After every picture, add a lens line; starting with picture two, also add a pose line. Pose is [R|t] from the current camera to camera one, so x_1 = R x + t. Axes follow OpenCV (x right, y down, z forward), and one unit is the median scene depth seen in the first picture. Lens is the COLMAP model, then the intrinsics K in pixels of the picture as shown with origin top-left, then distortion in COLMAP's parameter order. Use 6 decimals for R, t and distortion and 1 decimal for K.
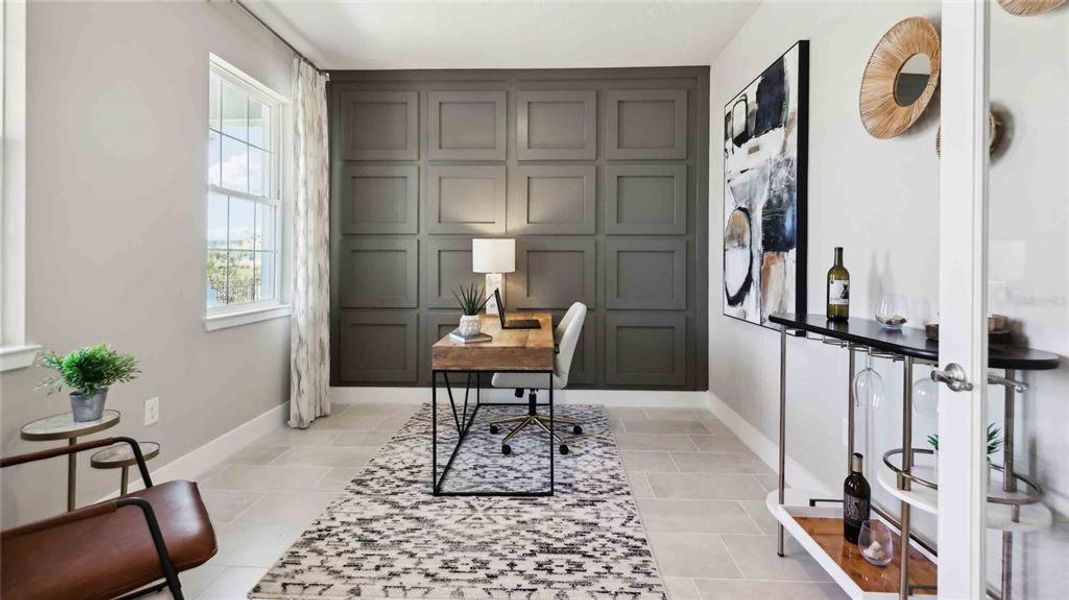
lens RADIAL K [[468.6, 0, 544.7], [0, 468.6, 260.9], [0, 0, 1]] dist [0.008731, -0.002112]
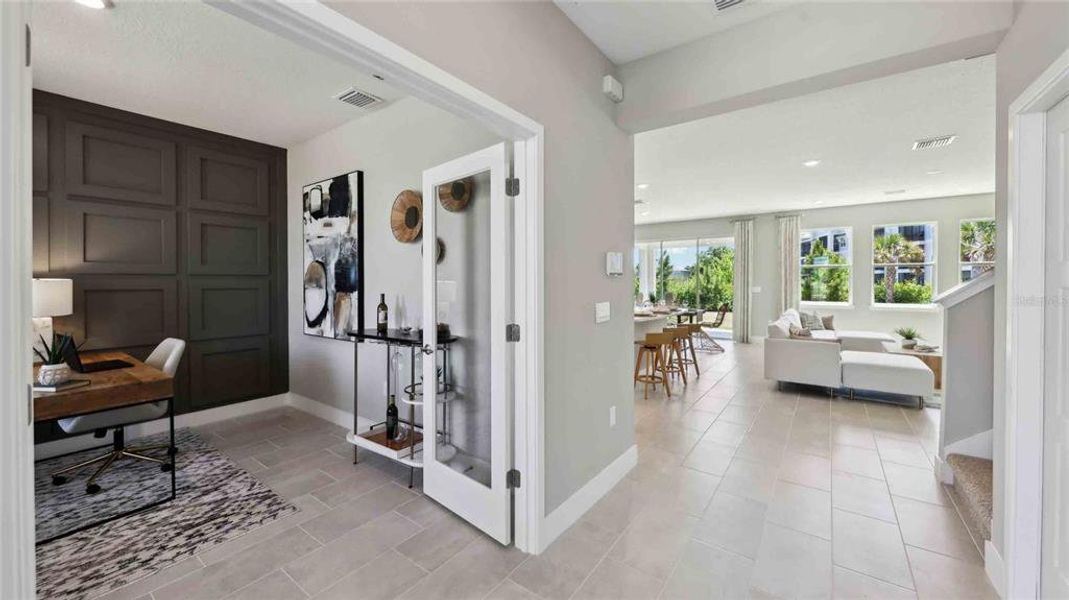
lens RADIAL K [[402.6, 0, 528.6], [0, 402.6, 283.5], [0, 0, 1]] dist [0.002955, -0.000914]
pose [[0.581635, -0.011547, 0.813368, -0.340197], [0.005184, 0.999932, 0.010488, -0.076667], [-0.813434, -0.001883, 0.581655, -0.415852]]
